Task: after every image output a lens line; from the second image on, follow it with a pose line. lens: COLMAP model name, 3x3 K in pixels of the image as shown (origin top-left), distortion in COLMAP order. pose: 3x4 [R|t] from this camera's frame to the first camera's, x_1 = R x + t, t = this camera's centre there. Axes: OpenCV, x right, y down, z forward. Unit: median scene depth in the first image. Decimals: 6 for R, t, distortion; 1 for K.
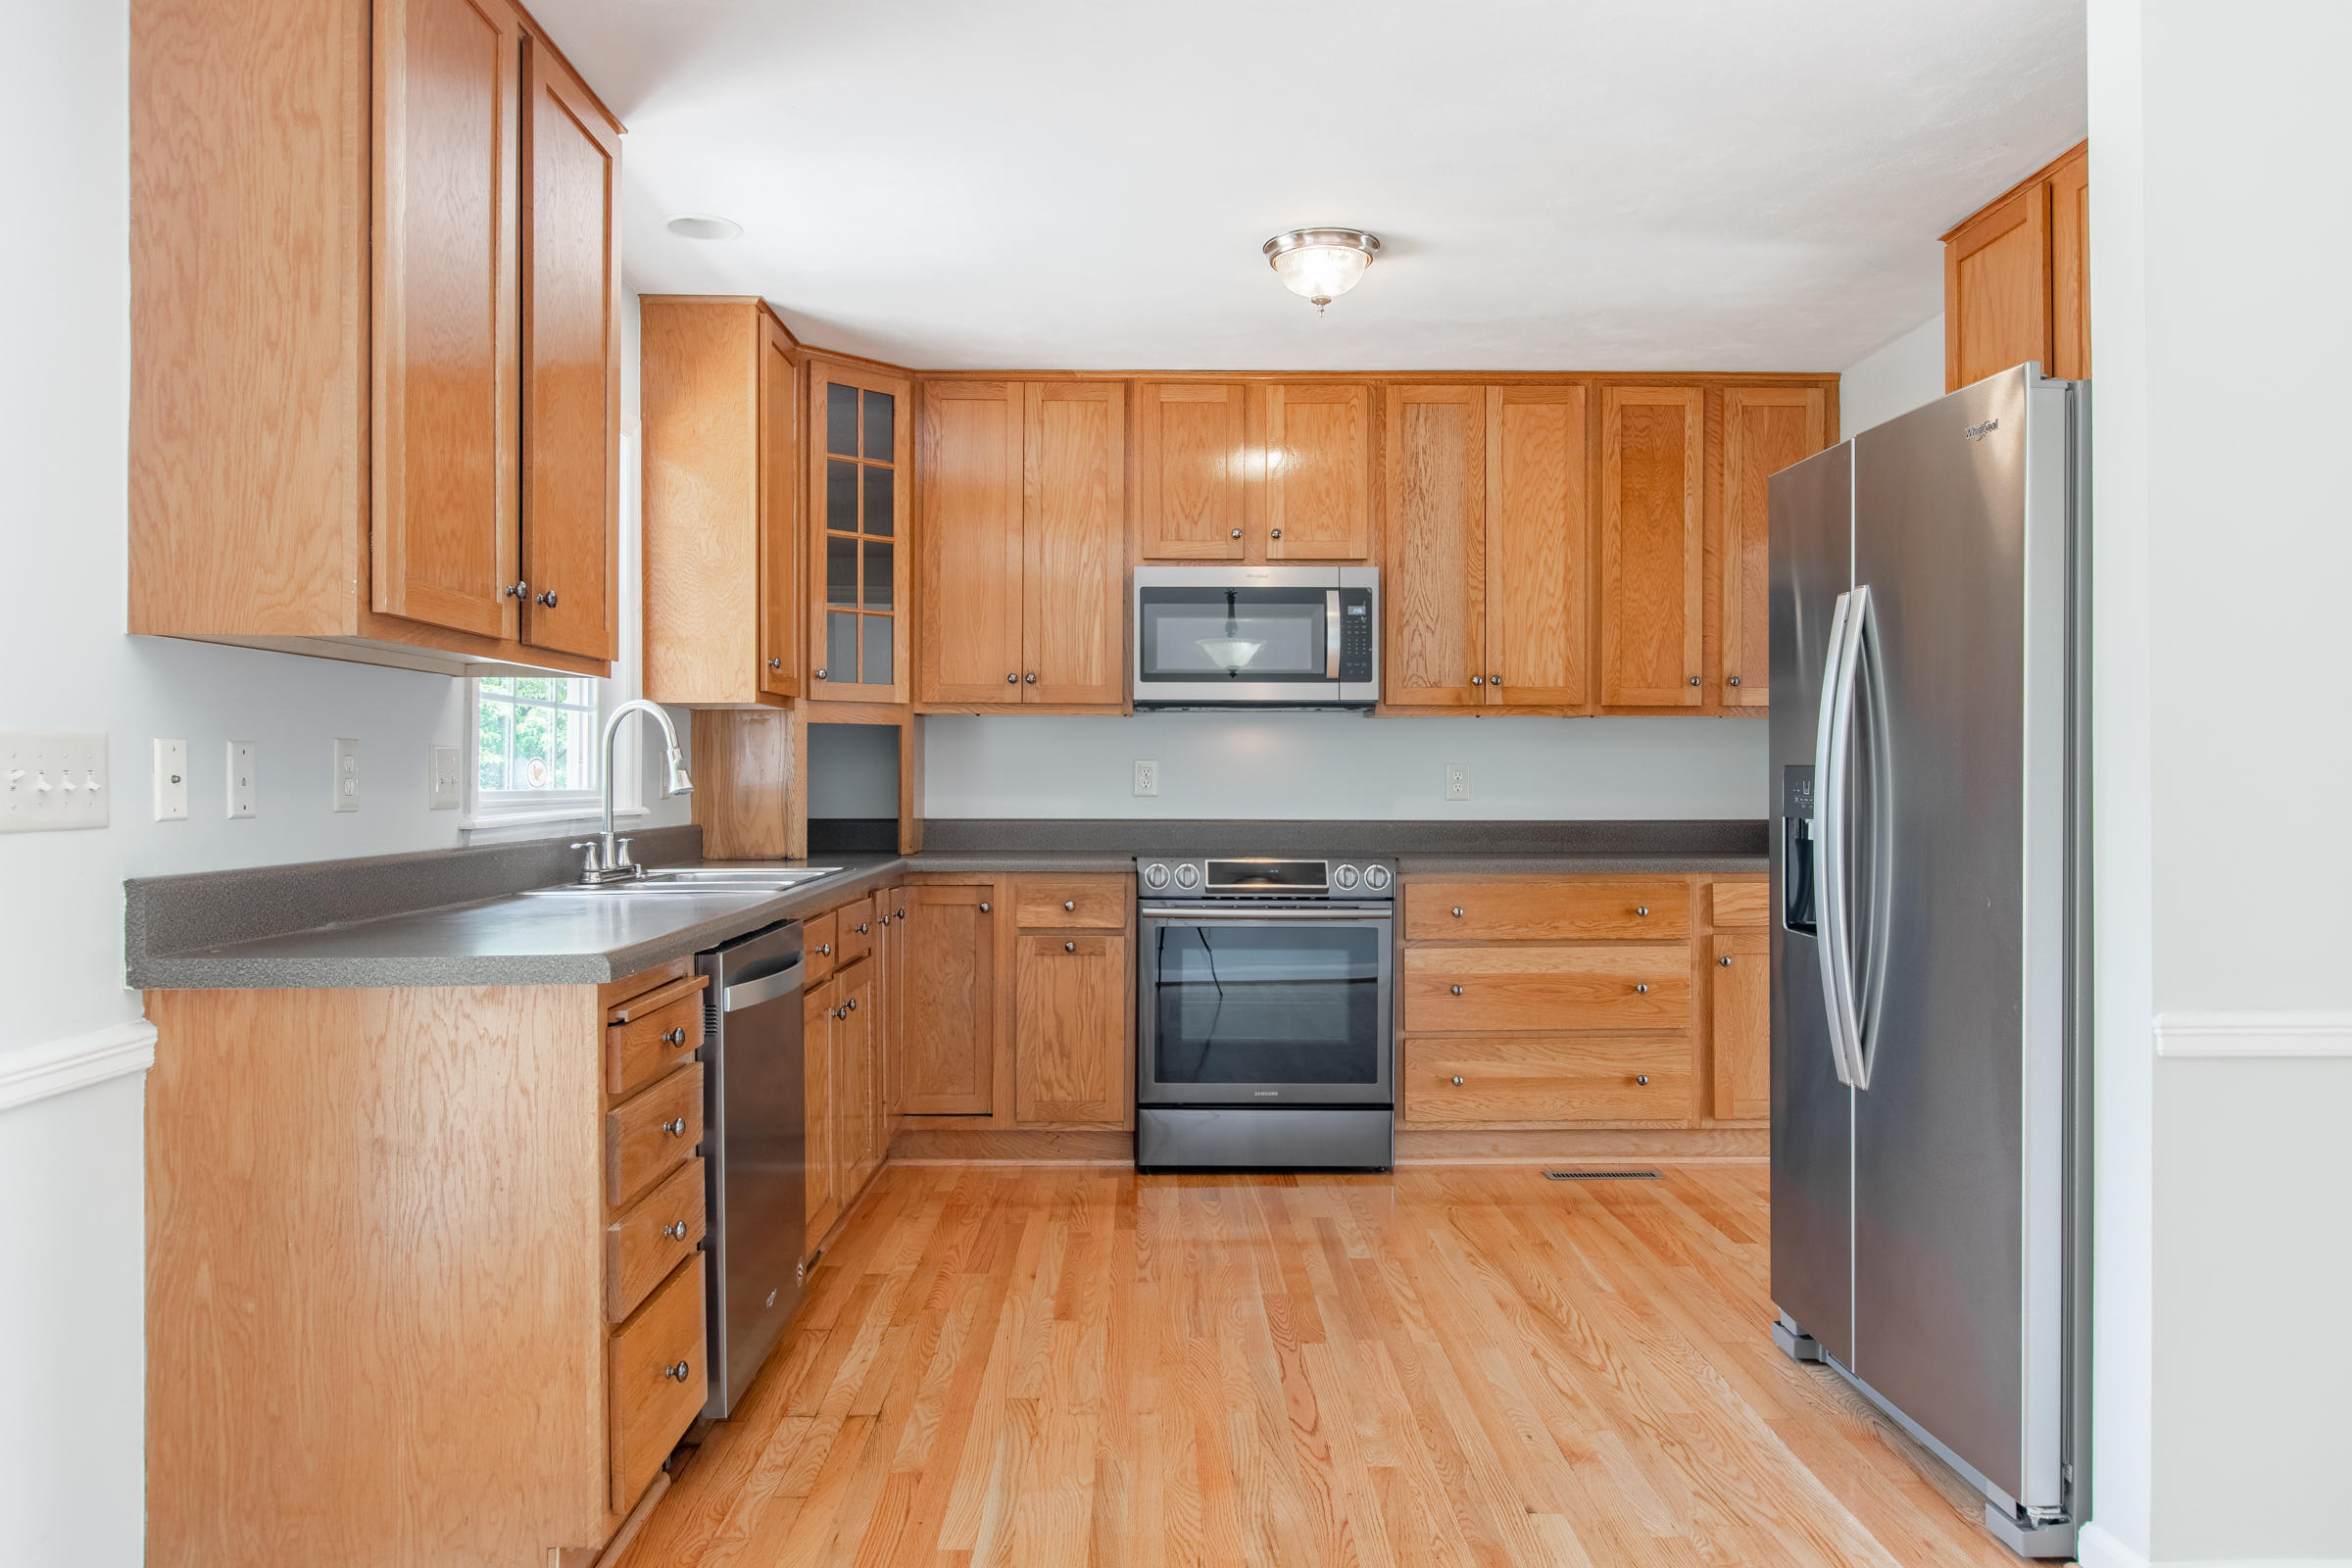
lens RADIAL K [[1568.5, 0, 1195.6], [0, 1568.5, 777.8], [0, 0, 1]] dist [-0.002075, 0.000350]
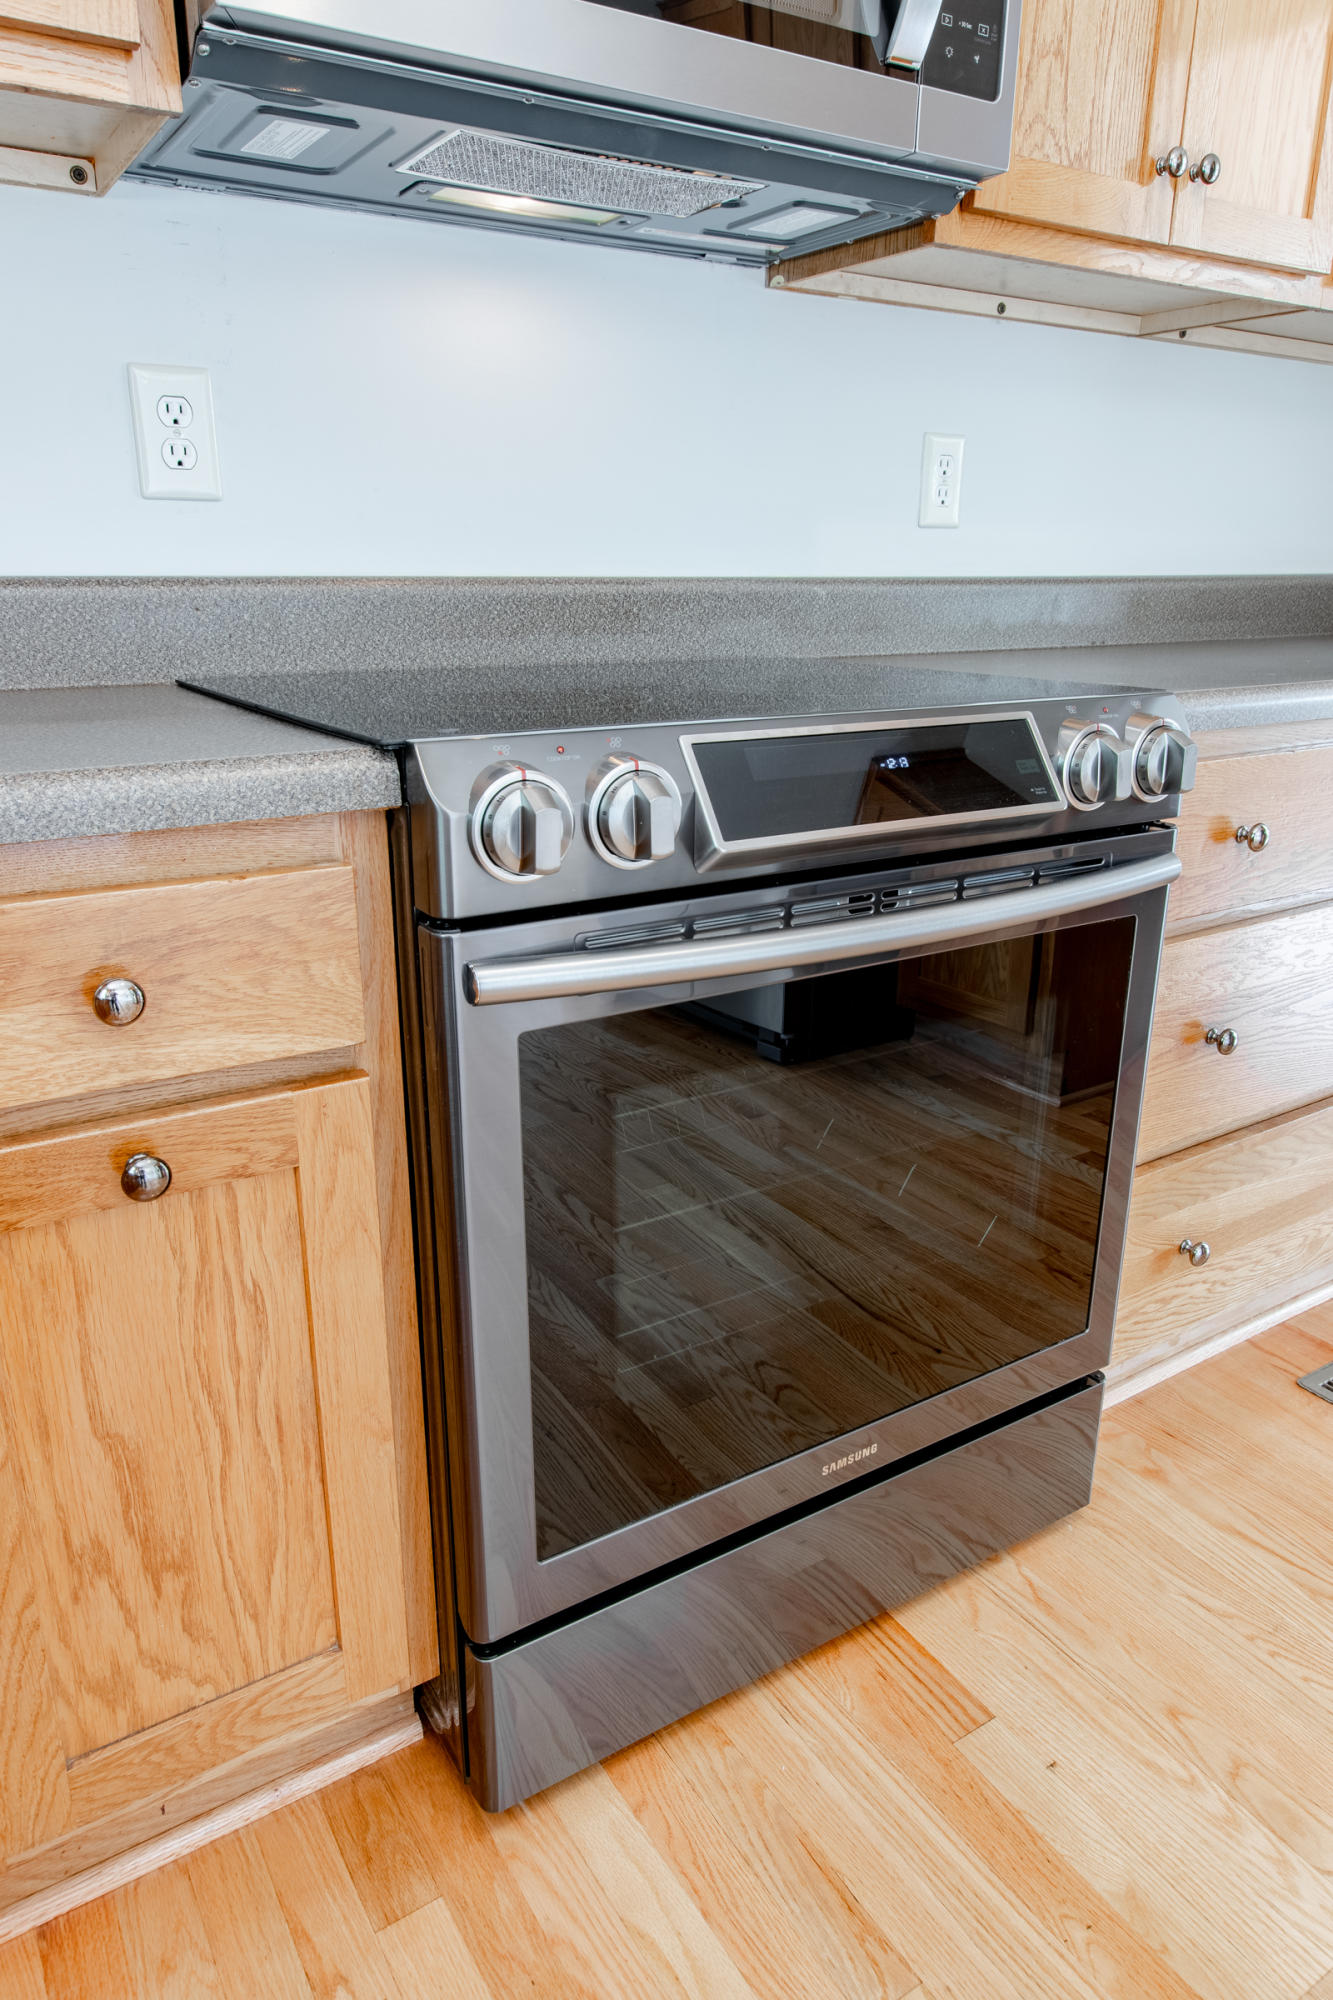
lens RADIAL K [[1307.7, 0, 666.5], [0, 1307.7, 1000.0], [0, 0, 1]] dist [-0.002180, -0.001000]
pose [[0.857532, -0.161222, 0.488514, -0.101485], [-0.004199, 0.947396, 0.320035, 0.025497], [-0.514413, -0.276492, 0.811746, 0.811764]]
